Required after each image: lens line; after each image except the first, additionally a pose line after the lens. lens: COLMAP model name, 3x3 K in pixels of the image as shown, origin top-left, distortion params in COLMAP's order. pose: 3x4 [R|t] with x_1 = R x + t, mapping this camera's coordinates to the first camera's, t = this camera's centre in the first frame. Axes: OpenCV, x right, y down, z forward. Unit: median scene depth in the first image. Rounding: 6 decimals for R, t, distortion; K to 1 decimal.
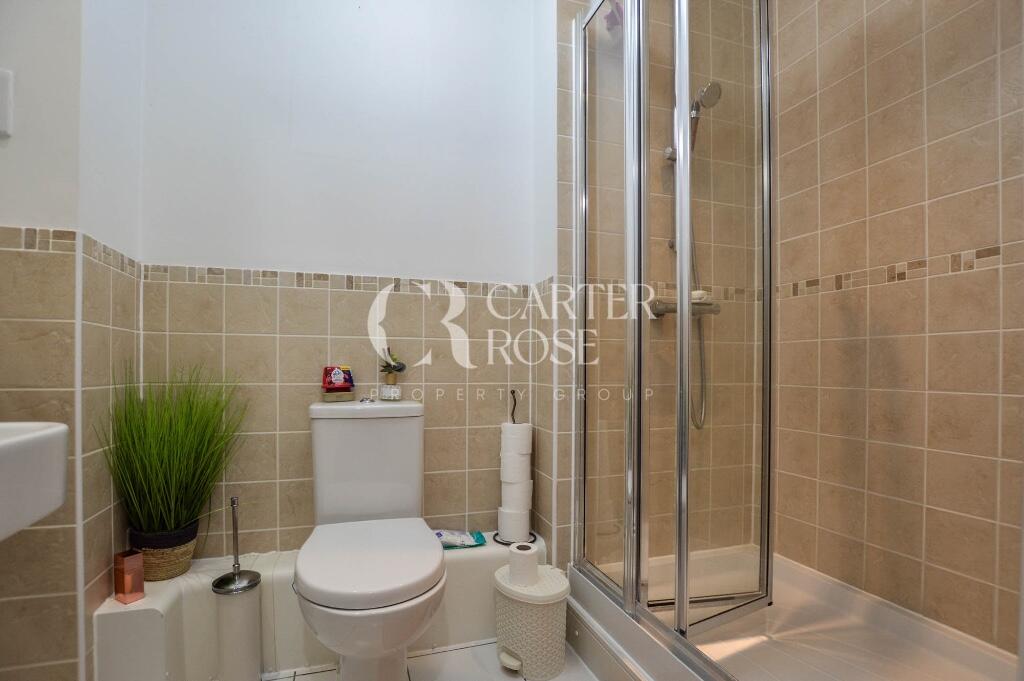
lens RADIAL K [[507.5, 0, 511.1], [0, 507.5, 367.2], [0, 0, 1]] dist [-0.001006, -0.000659]
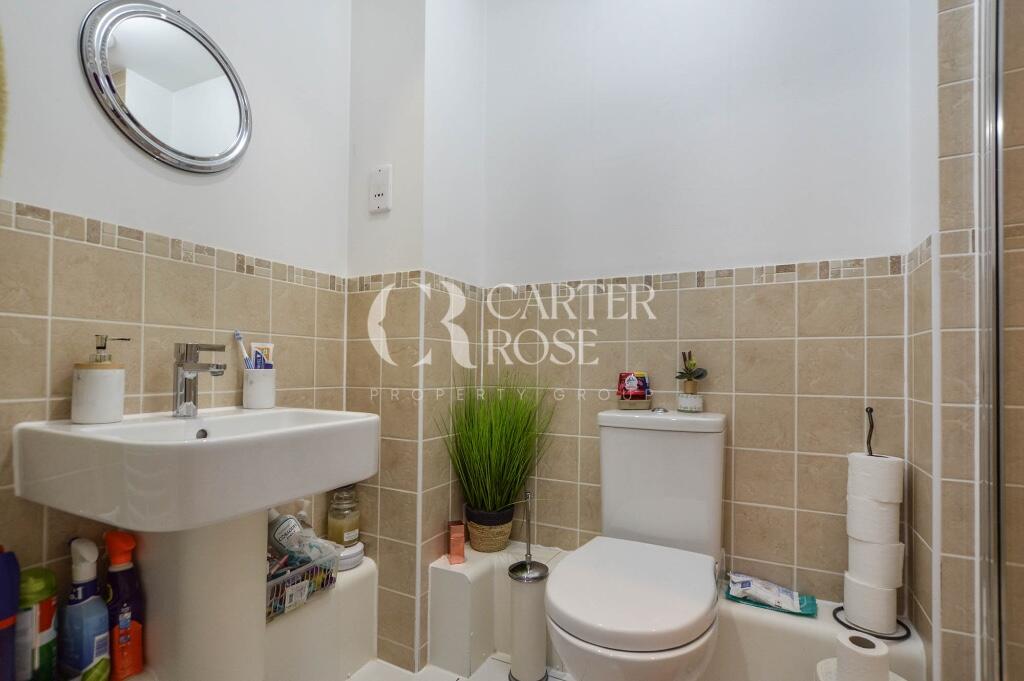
lens RADIAL K [[501.7, 0, 512.2], [0, 501.7, 360.7], [0, 0, 1]] dist [0.016968, -0.000718]
pose [[0.705575, -0.013162, -0.708513, 0.171033], [-0.003918, 0.999740, -0.022474, -0.001681], [0.708624, 0.018633, 0.705340, 0.176453]]
